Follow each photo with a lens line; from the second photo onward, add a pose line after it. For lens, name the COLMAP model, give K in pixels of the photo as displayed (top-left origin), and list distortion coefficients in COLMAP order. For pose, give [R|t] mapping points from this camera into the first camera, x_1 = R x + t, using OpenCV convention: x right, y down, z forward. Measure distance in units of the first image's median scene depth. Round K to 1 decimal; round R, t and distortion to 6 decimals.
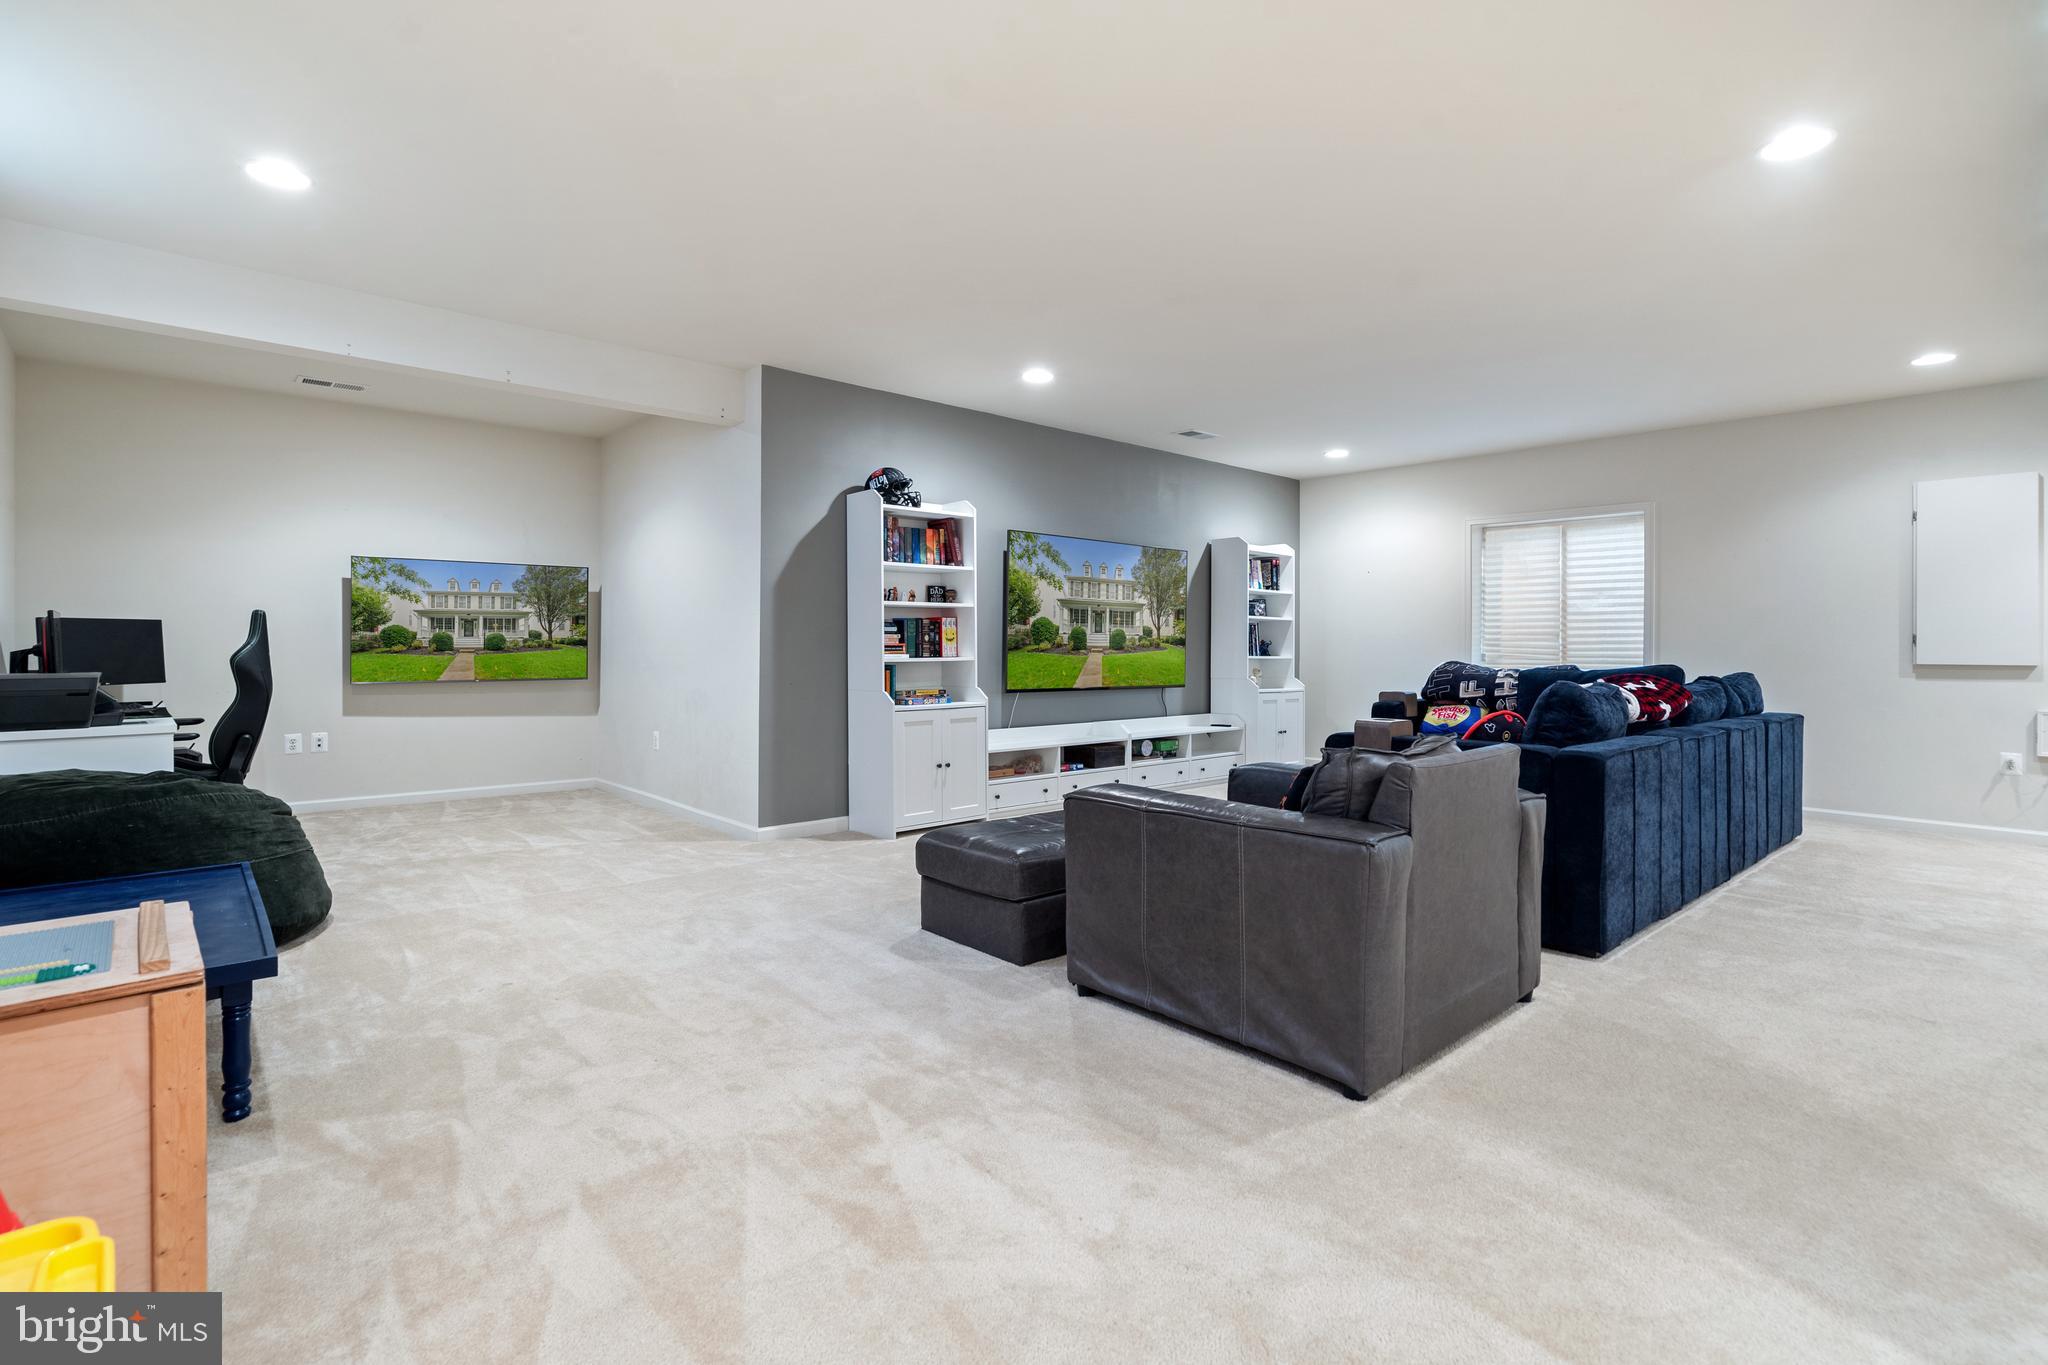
lens RADIAL K [[941.6, 0, 1010.4], [0, 941.6, 642.3], [0, 0, 1]] dist [-0.003956, 0.000129]
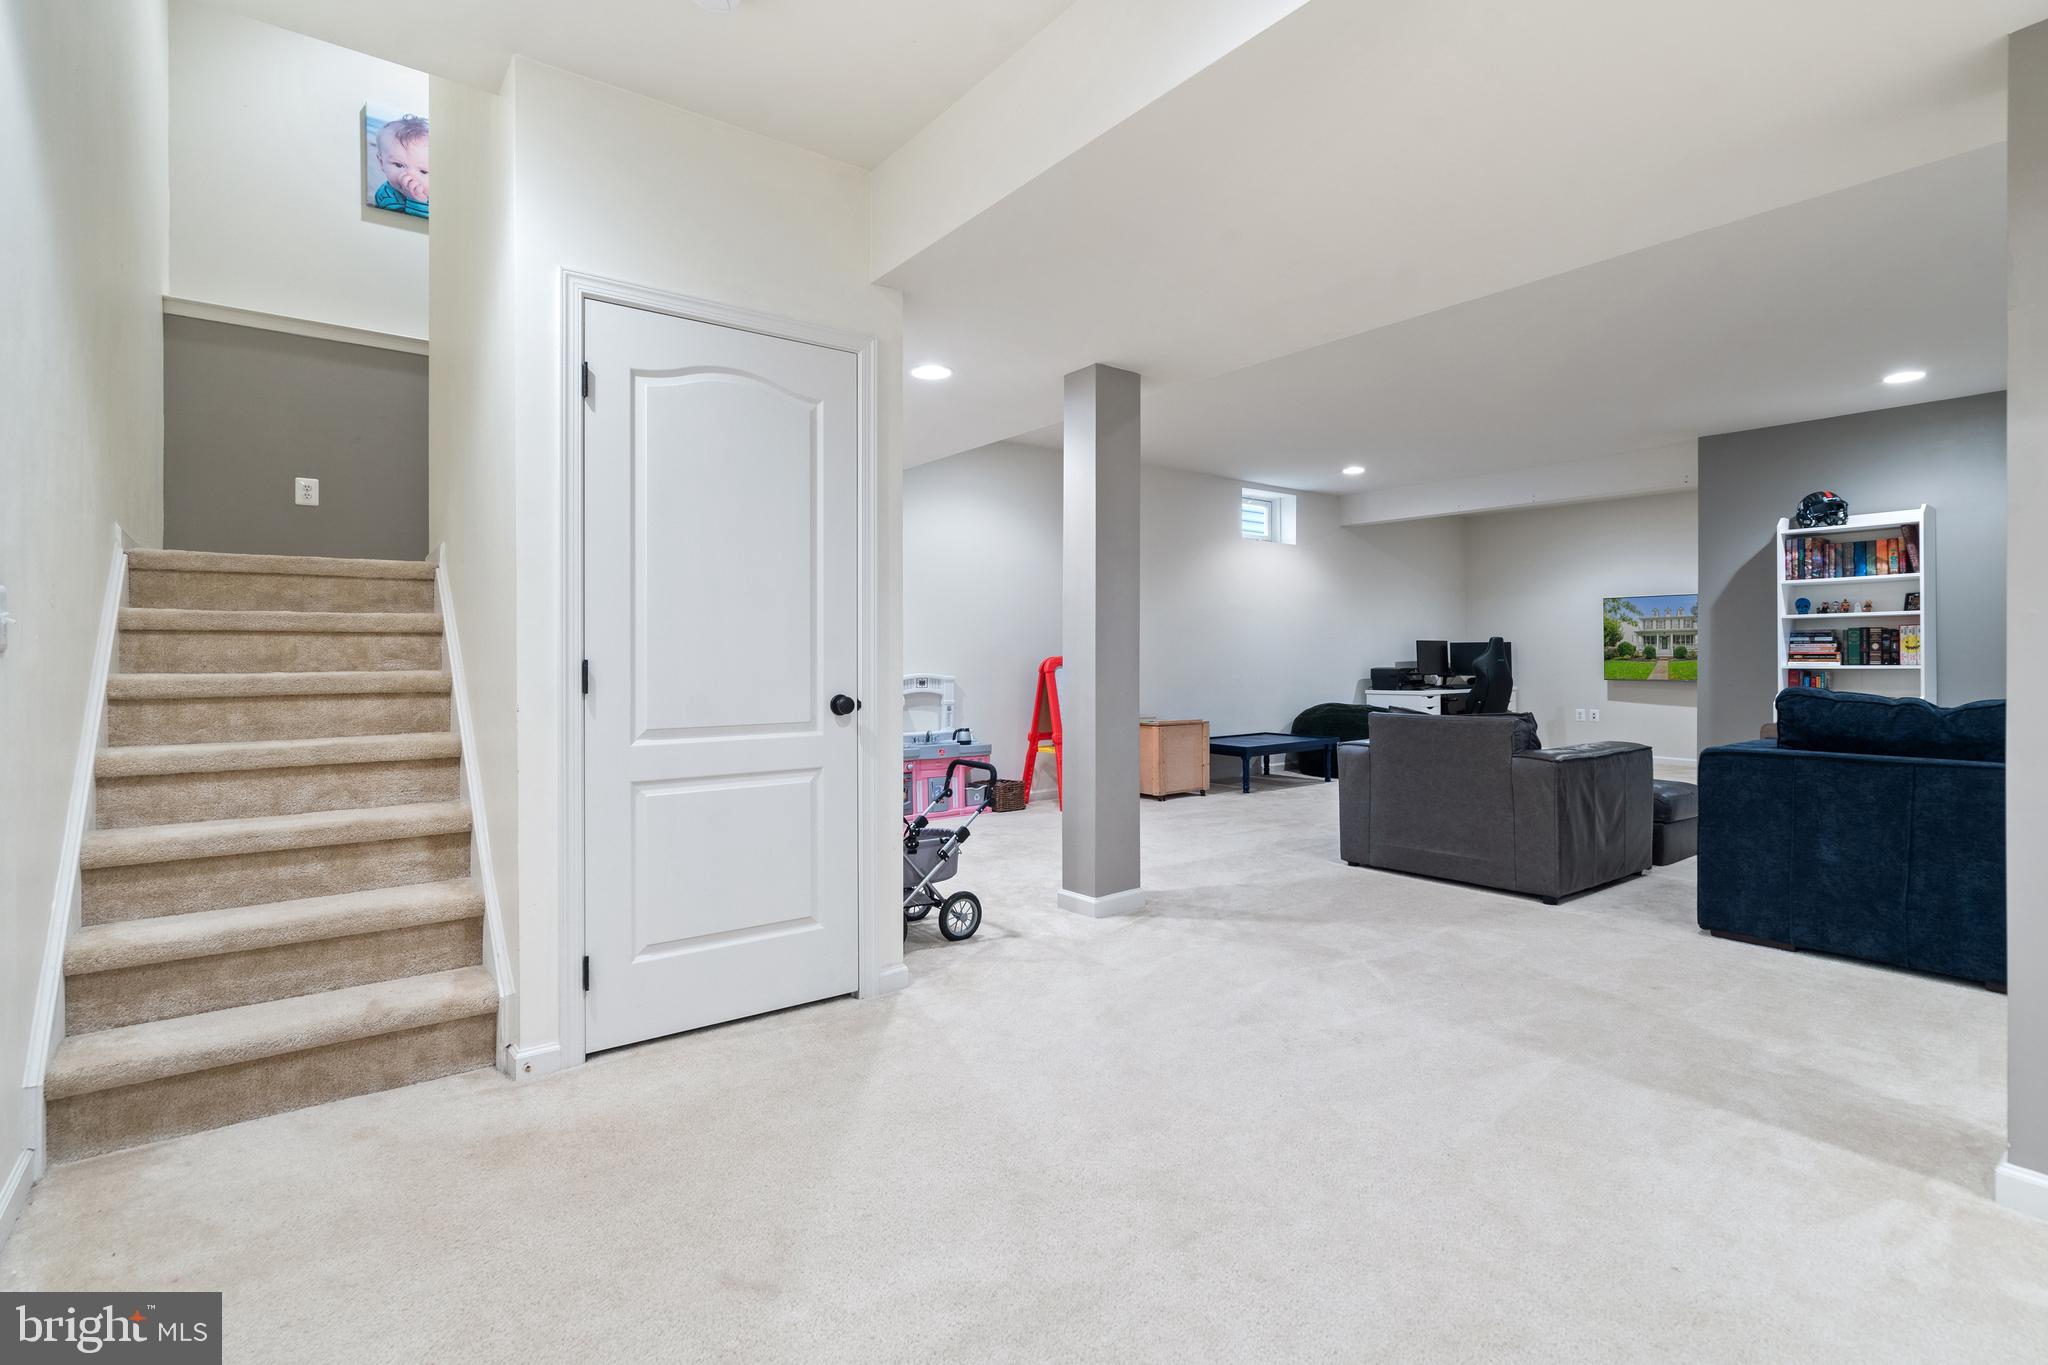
lens RADIAL K [[941.6, 0, 1030.9], [0, 941.6, 647.4], [0, 0, 1]] dist [-0.003956, 0.000129]
pose [[-0.048225, -0.012052, -0.998764, 0.898111], [0.010262, 0.999868, -0.012561, -0.000065], [0.998784, -0.010855, -0.048095, 0.115209]]
